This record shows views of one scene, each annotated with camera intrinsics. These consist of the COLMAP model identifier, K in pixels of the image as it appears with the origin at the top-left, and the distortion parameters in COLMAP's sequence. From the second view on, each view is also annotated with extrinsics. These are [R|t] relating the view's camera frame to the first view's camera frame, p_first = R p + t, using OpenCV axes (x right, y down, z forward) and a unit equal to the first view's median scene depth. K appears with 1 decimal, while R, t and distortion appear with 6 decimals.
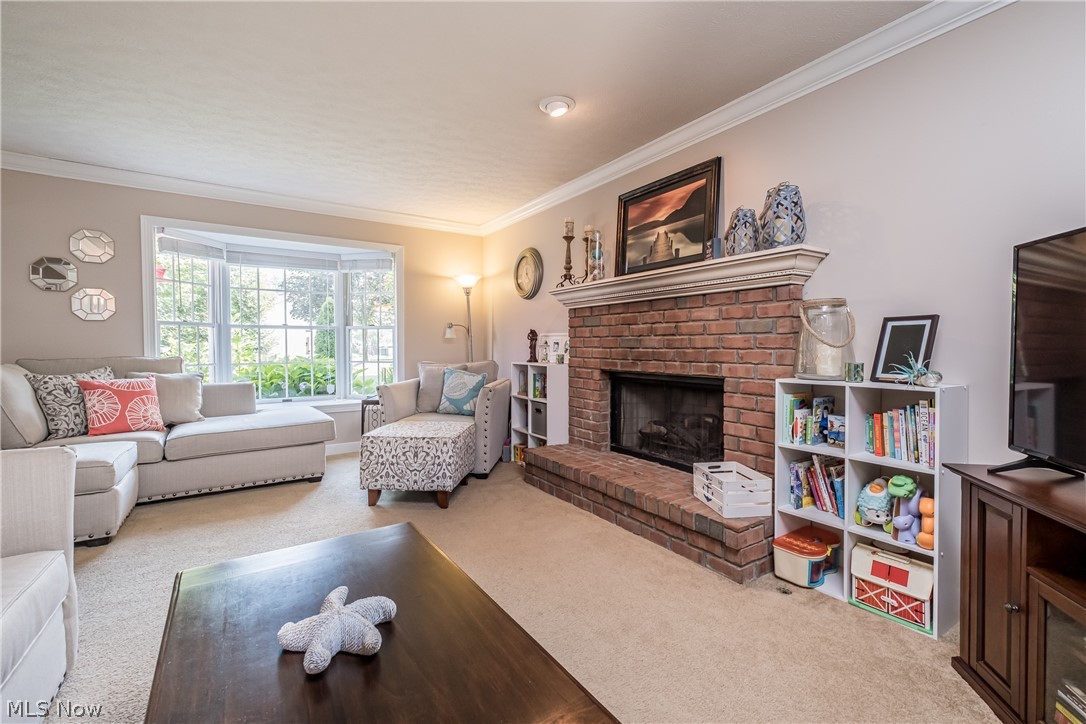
lens RADIAL K [[481.9, 0, 545.7], [0, 481.9, 352.2], [0, 0, 1]] dist [0.016508, -0.000042]
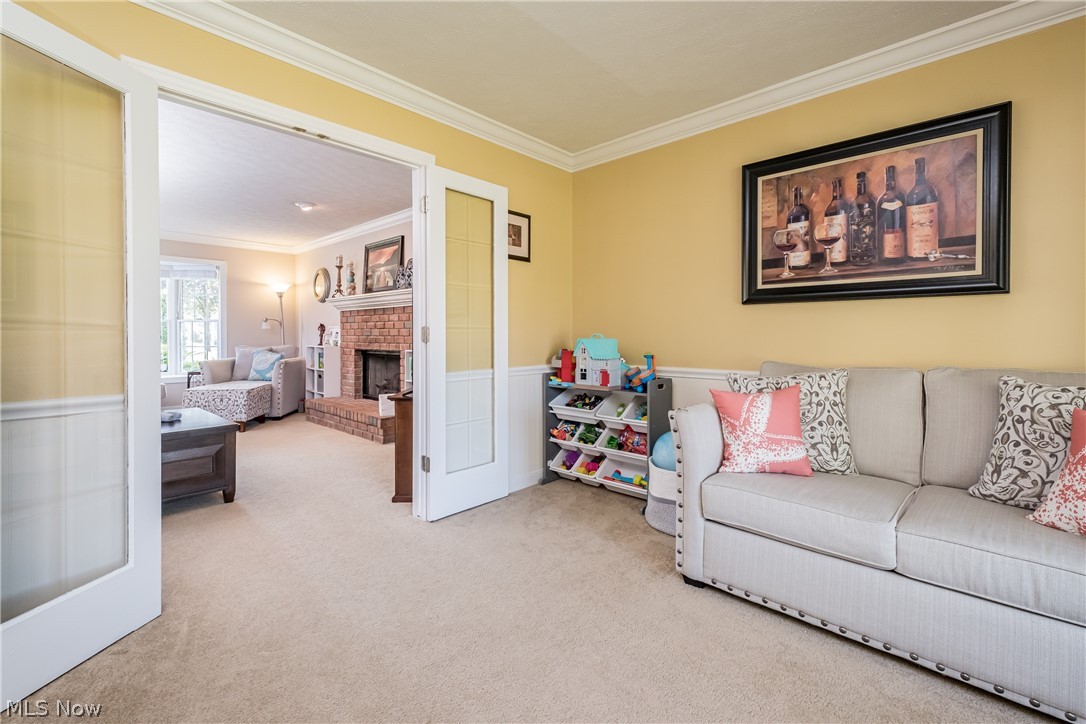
lens RADIAL K [[472.4, 0, 540.7], [0, 472.4, 336.0], [0, 0, 1]] dist [0.017917, -0.001454]
pose [[0.970220, -0.000715, 0.242225, 0.354146], [0.003217, 0.999945, -0.009933, 0.010345], [-0.242205, 0.010417, 0.970169, -0.760429]]
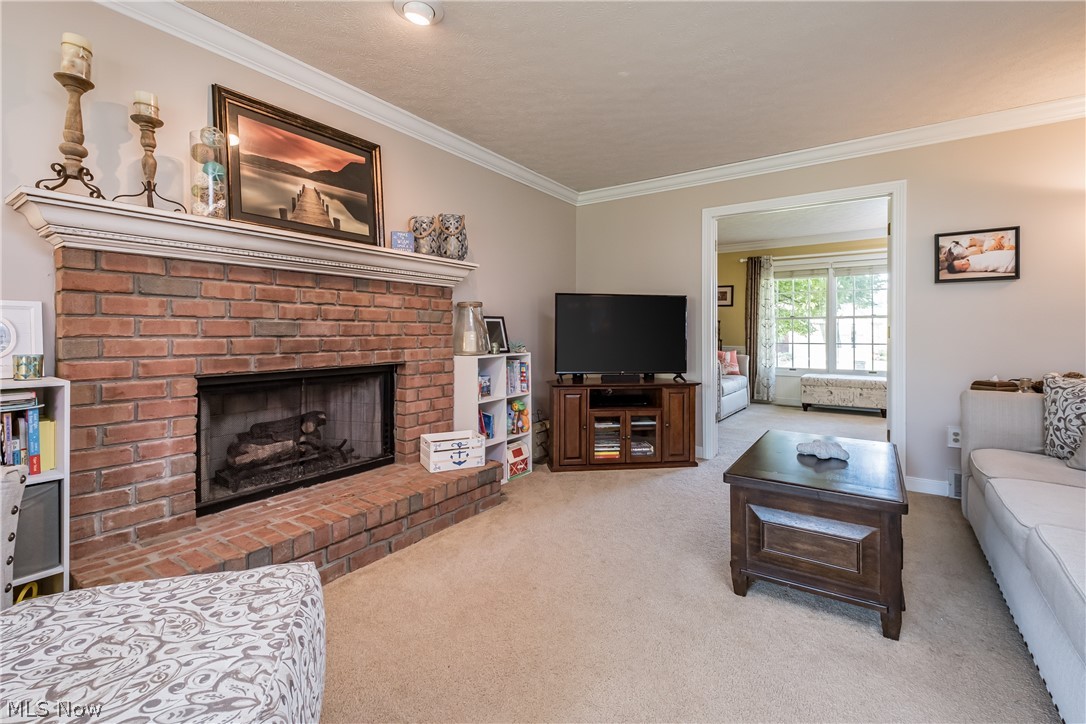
lens RADIAL K [[506.3, 0, 528.4], [0, 506.3, 325.4], [0, 0, 1]] dist [0.014987, -0.000115]
pose [[-0.385178, 0.005578, 0.922825, -0.603415], [0.004984, 0.999980, -0.003964, -0.018677], [-0.922829, 0.003073, -0.385198, 0.916185]]
